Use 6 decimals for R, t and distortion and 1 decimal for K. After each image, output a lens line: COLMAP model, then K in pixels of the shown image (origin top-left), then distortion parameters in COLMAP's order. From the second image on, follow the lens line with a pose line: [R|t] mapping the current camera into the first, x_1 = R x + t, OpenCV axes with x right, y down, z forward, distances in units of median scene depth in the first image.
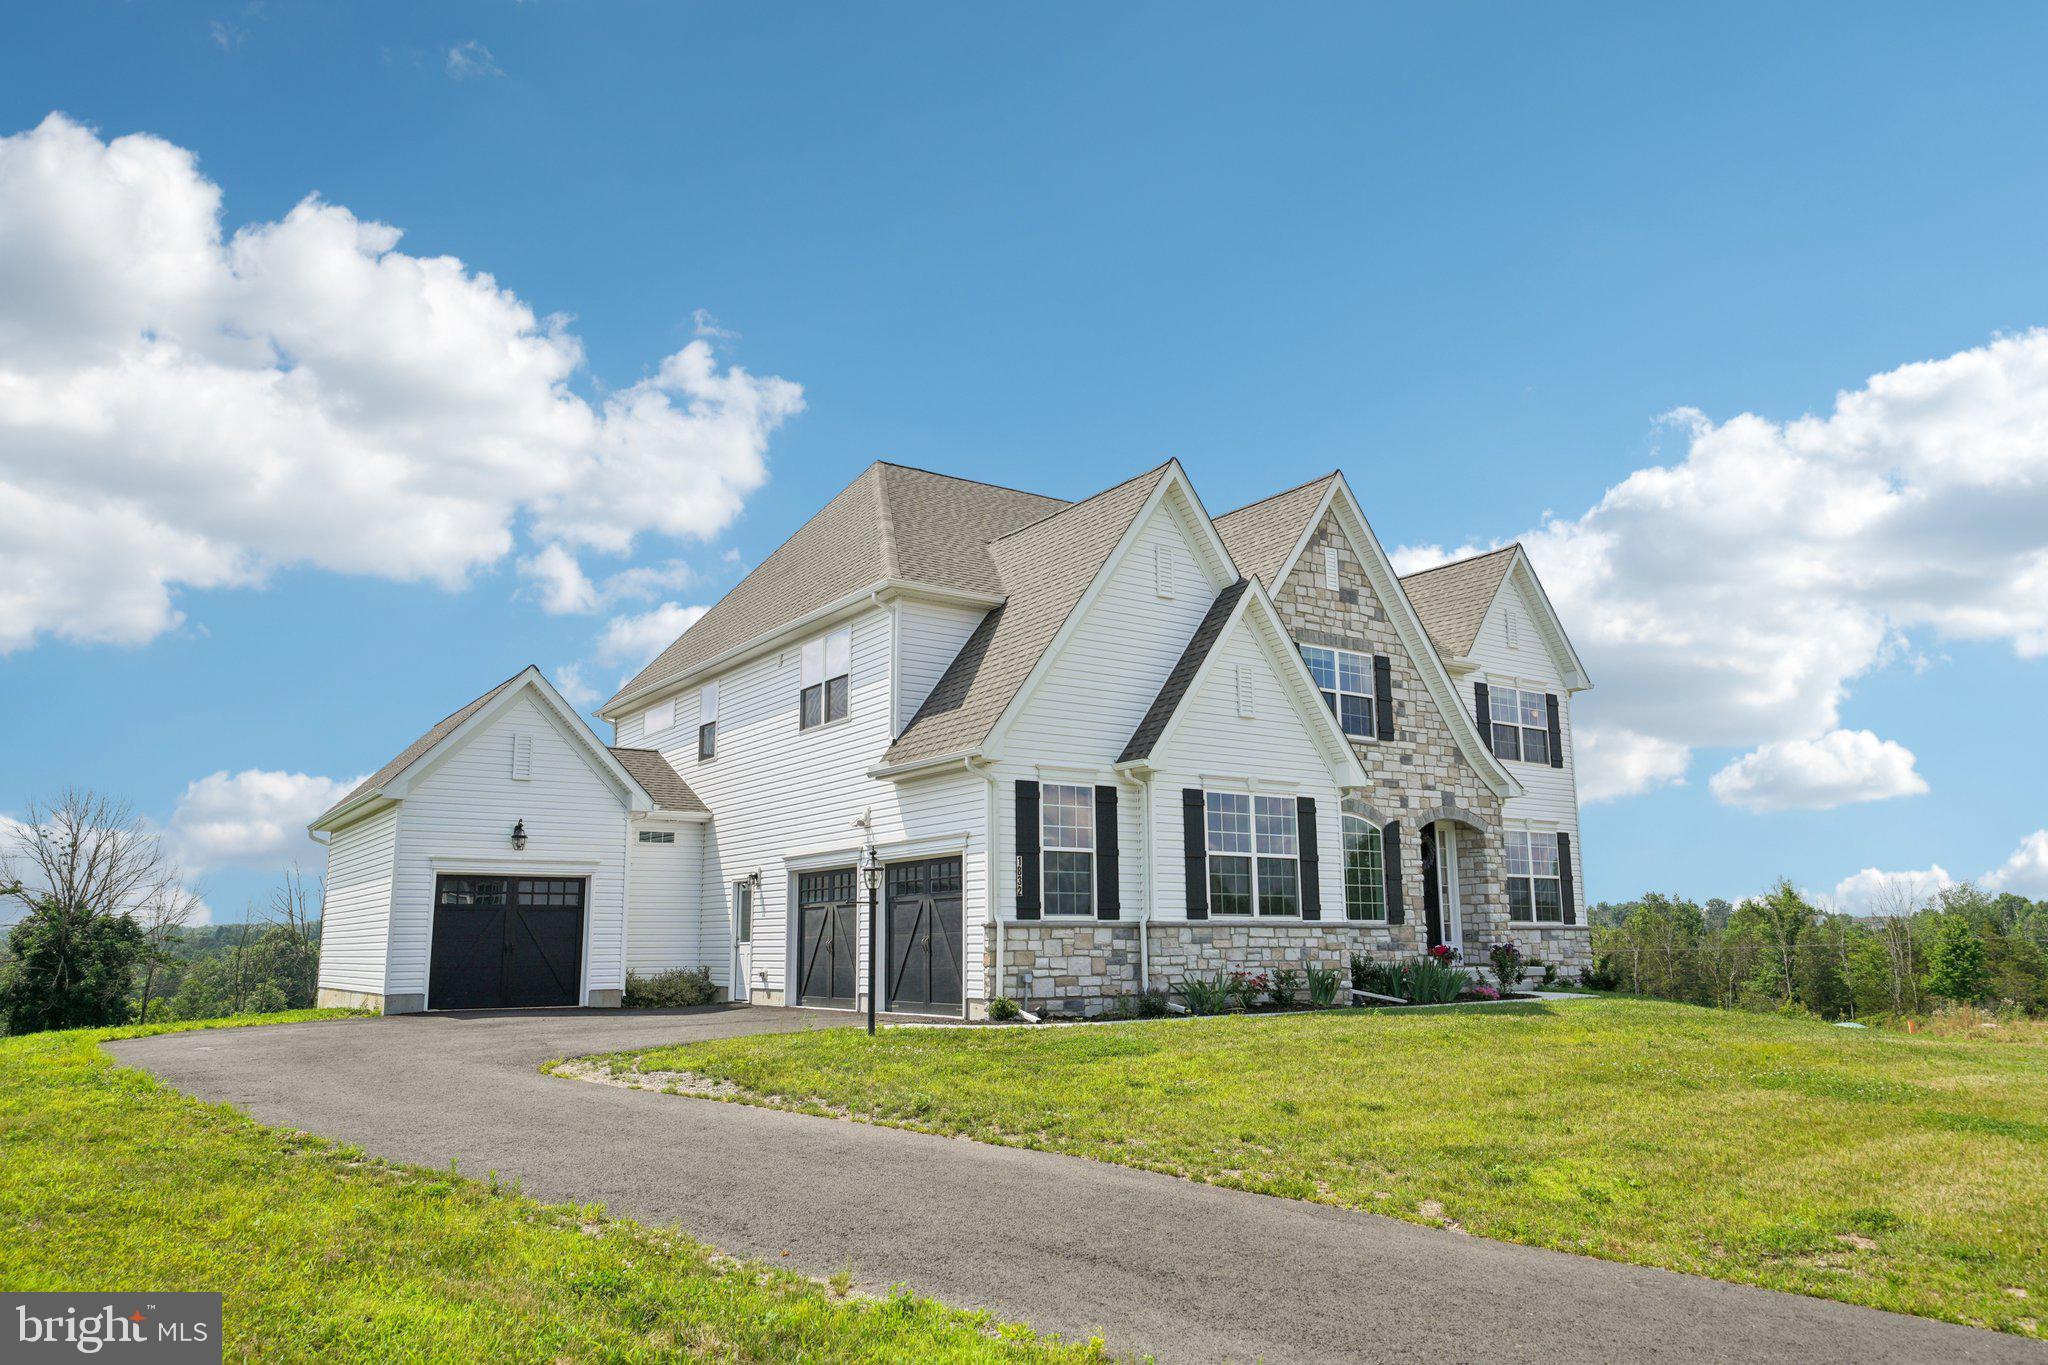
lens RADIAL K [[1387.6, 0, 1022.4], [0, 1387.6, 668.2], [0, 0, 1]] dist [0.003256, -0.005220]
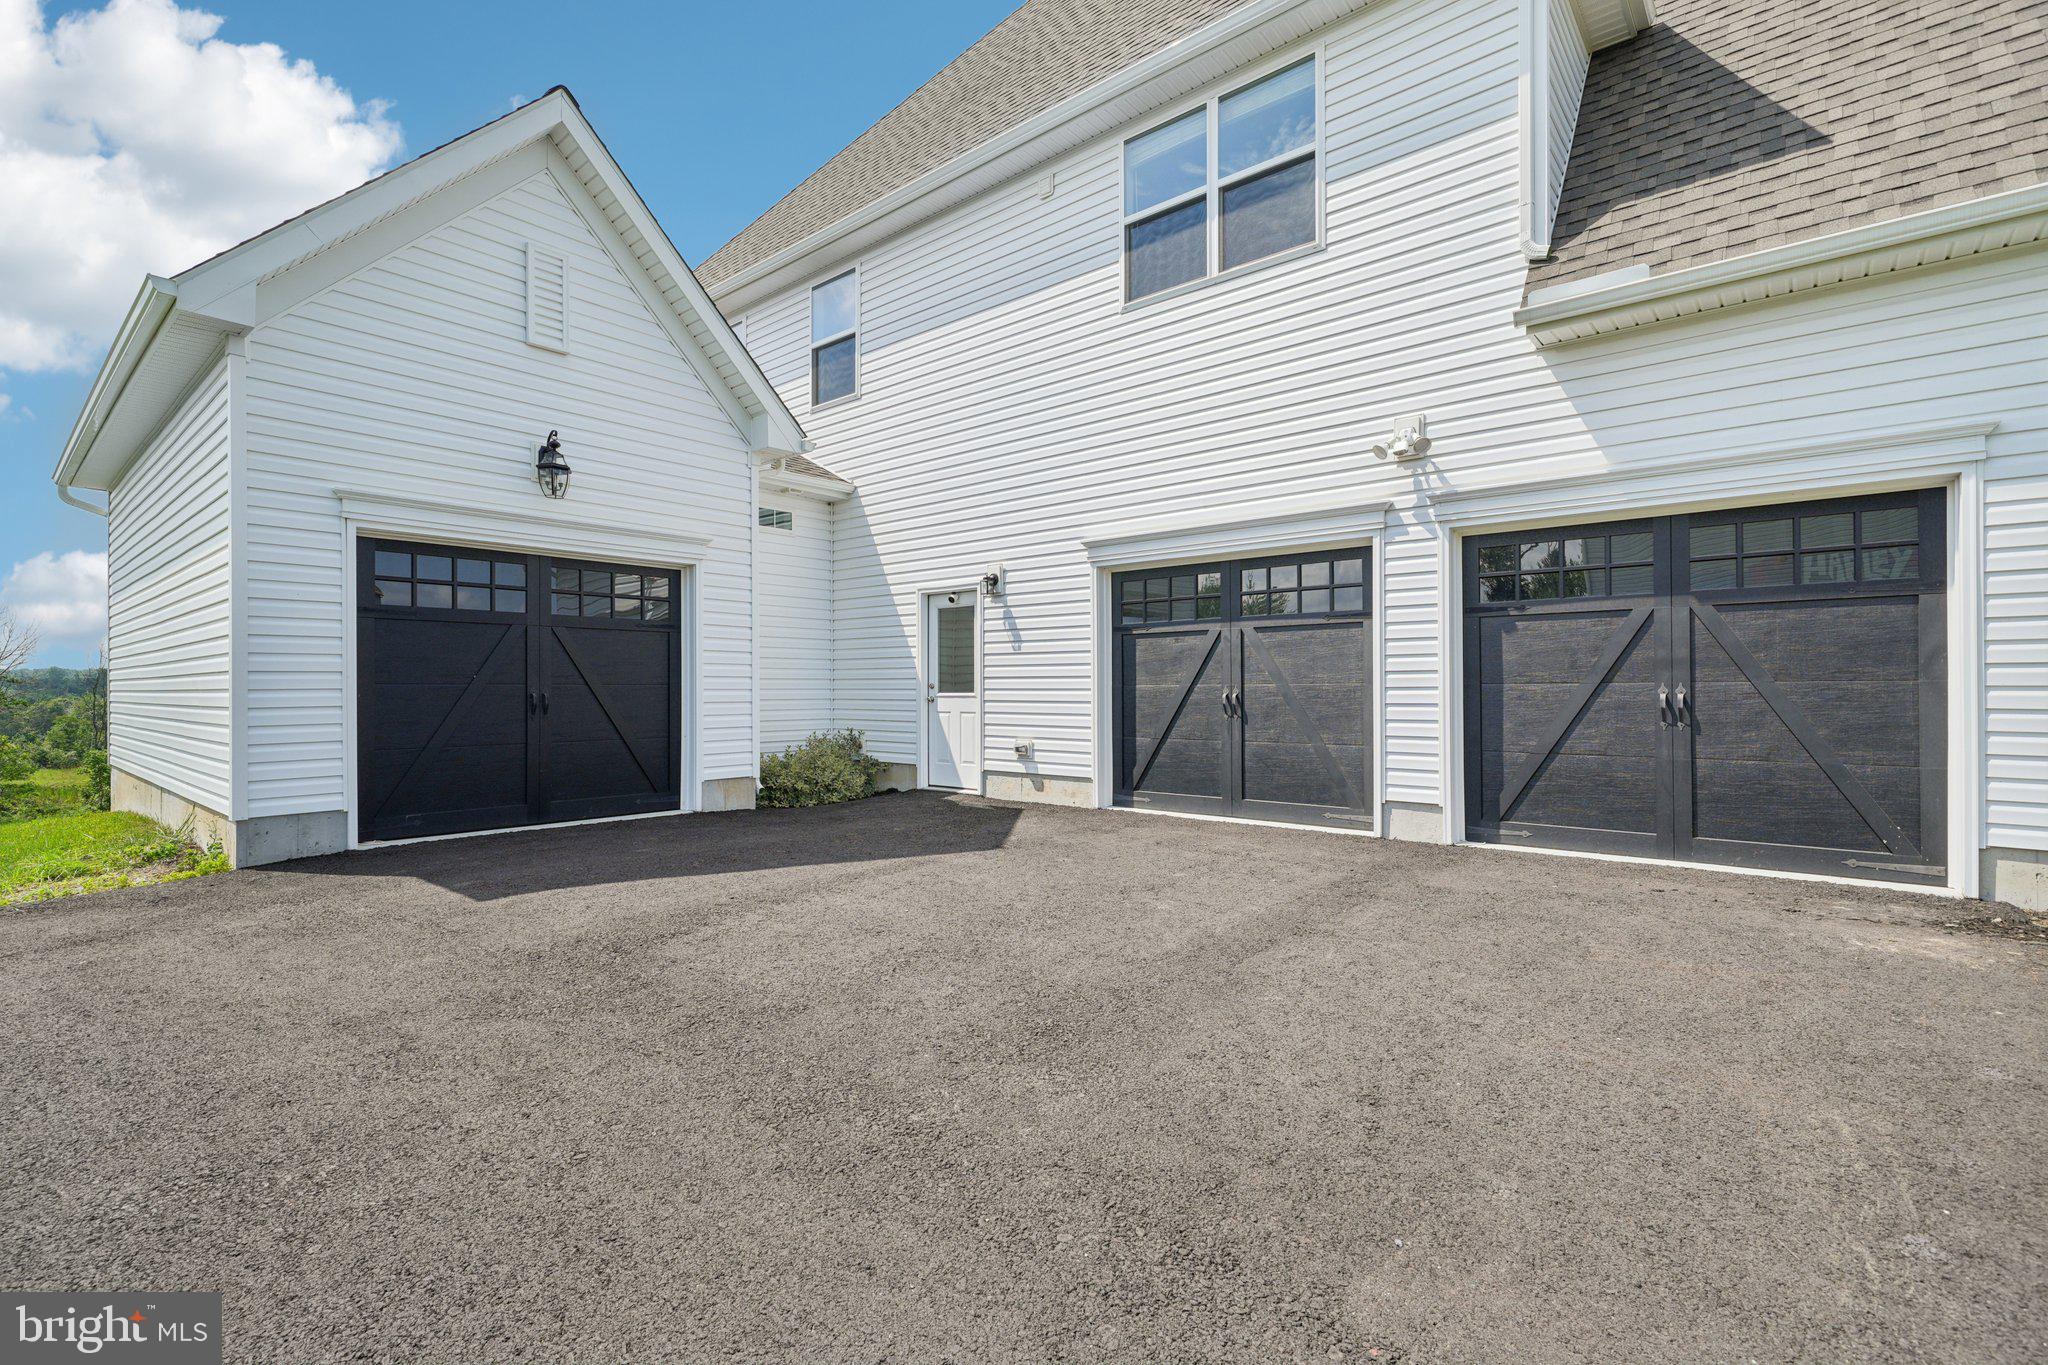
lens RADIAL K [[918.4, 0, 1018.7], [0, 918.4, 682.2], [0, 0, 1]] dist [-0.000485, 0.000156]
pose [[0.962869, 0.007569, 0.269864, -0.286779], [-0.058018, 0.982053, 0.179462, 0.123945], [-0.263662, -0.188455, 0.946027, 0.638242]]
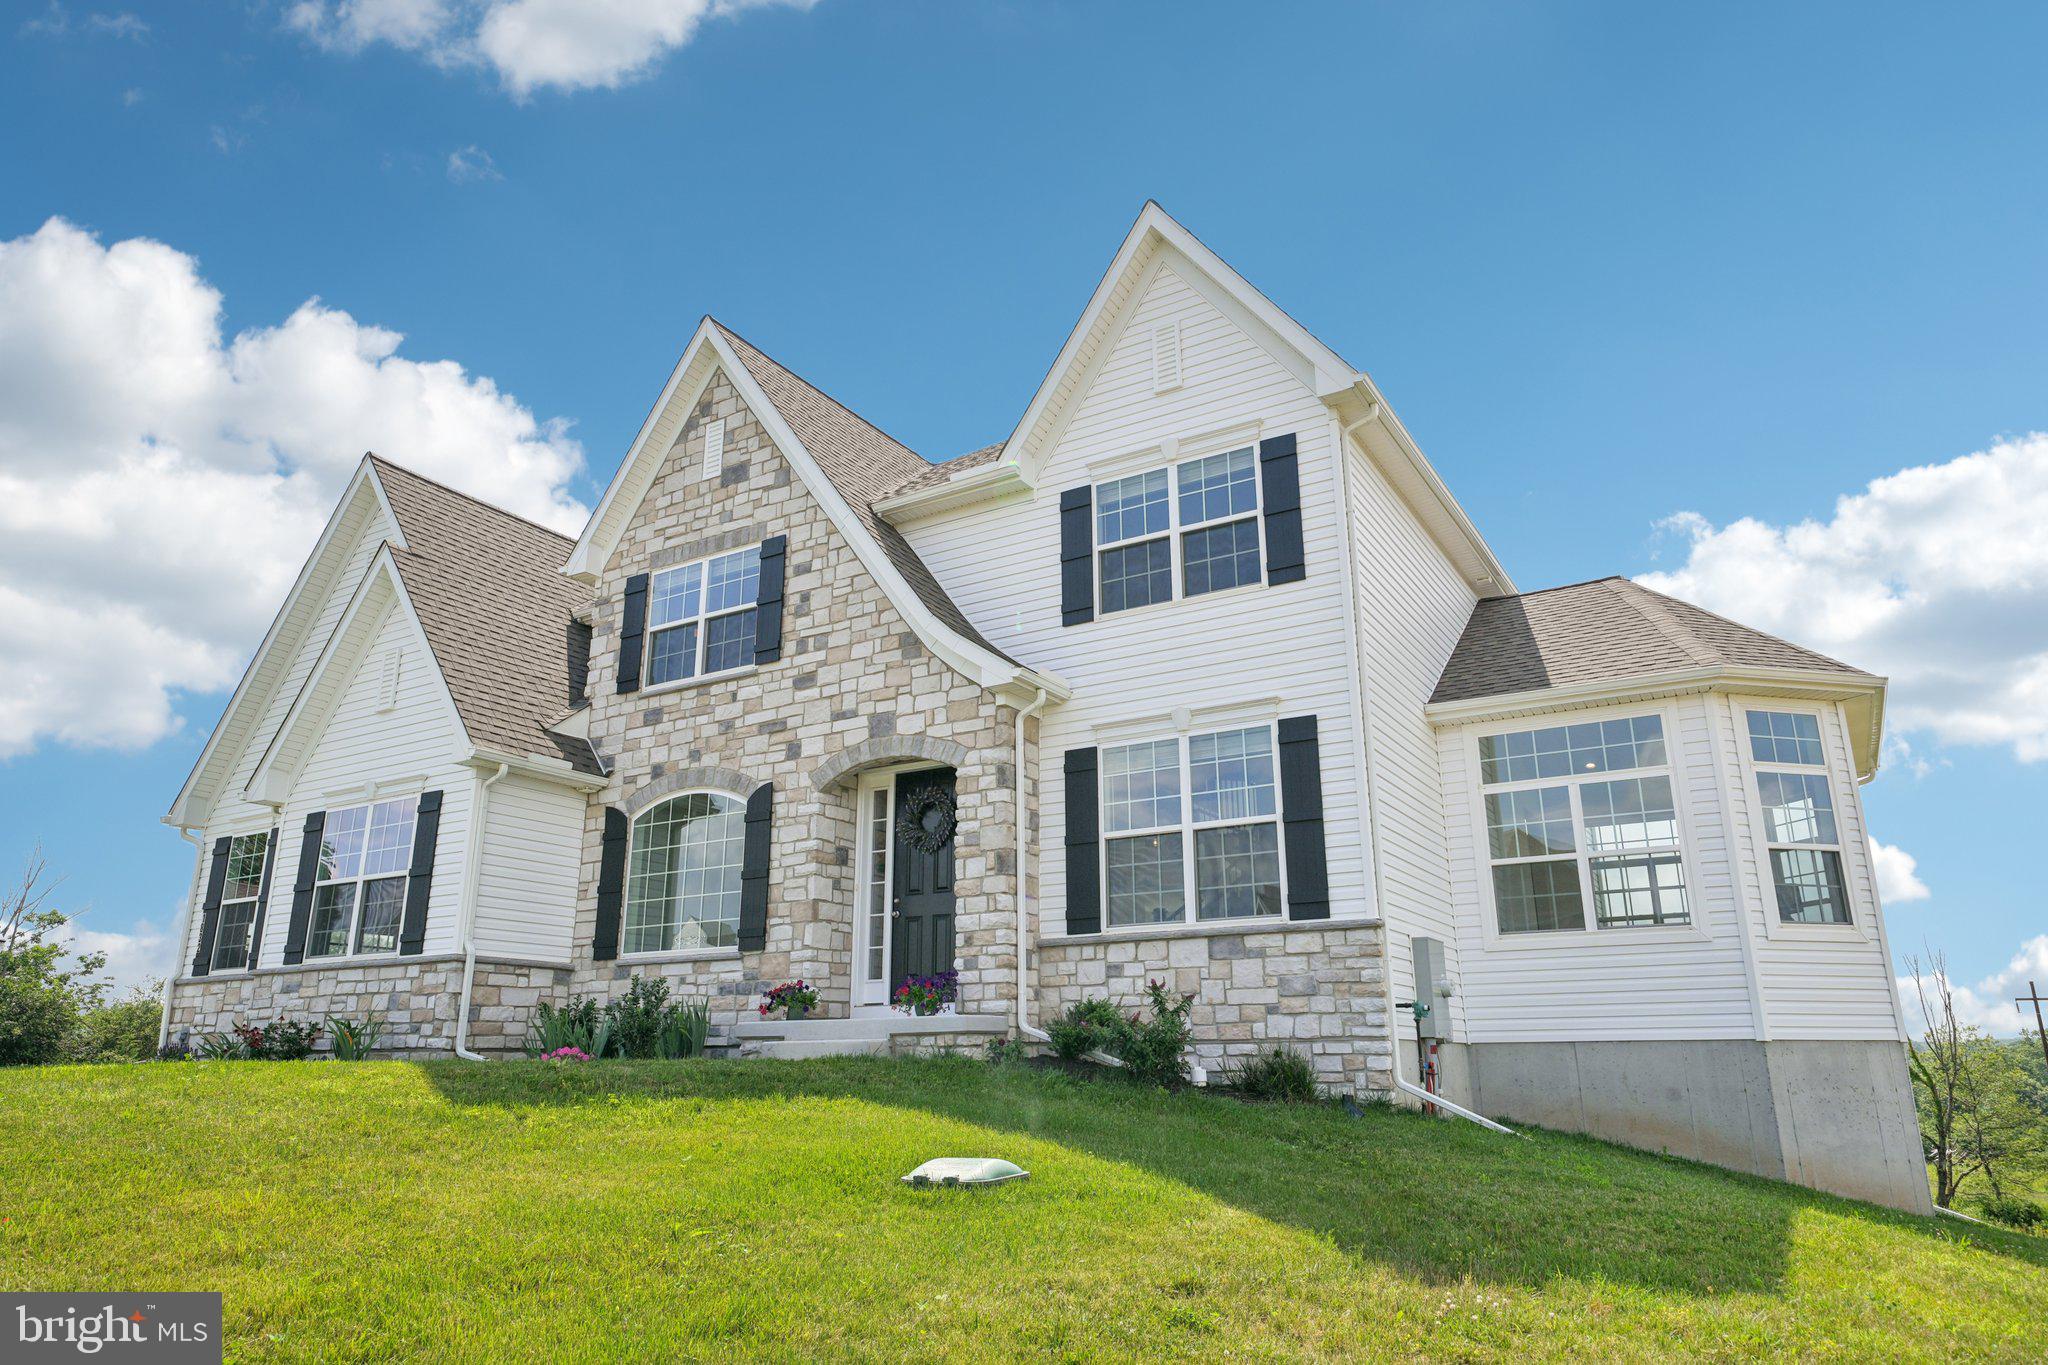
lens RADIAL K [[1301.4, 0, 1011.0], [0, 1301.4, 683.5], [0, 0, 1]] dist [0.002391, 0.000643]
pose [[0.408339, -0.260665, -0.874822, 0.901329], [0.178291, 0.962679, -0.203622, 0.220841], [0.895250, -0.072826, 0.439573, 0.909902]]
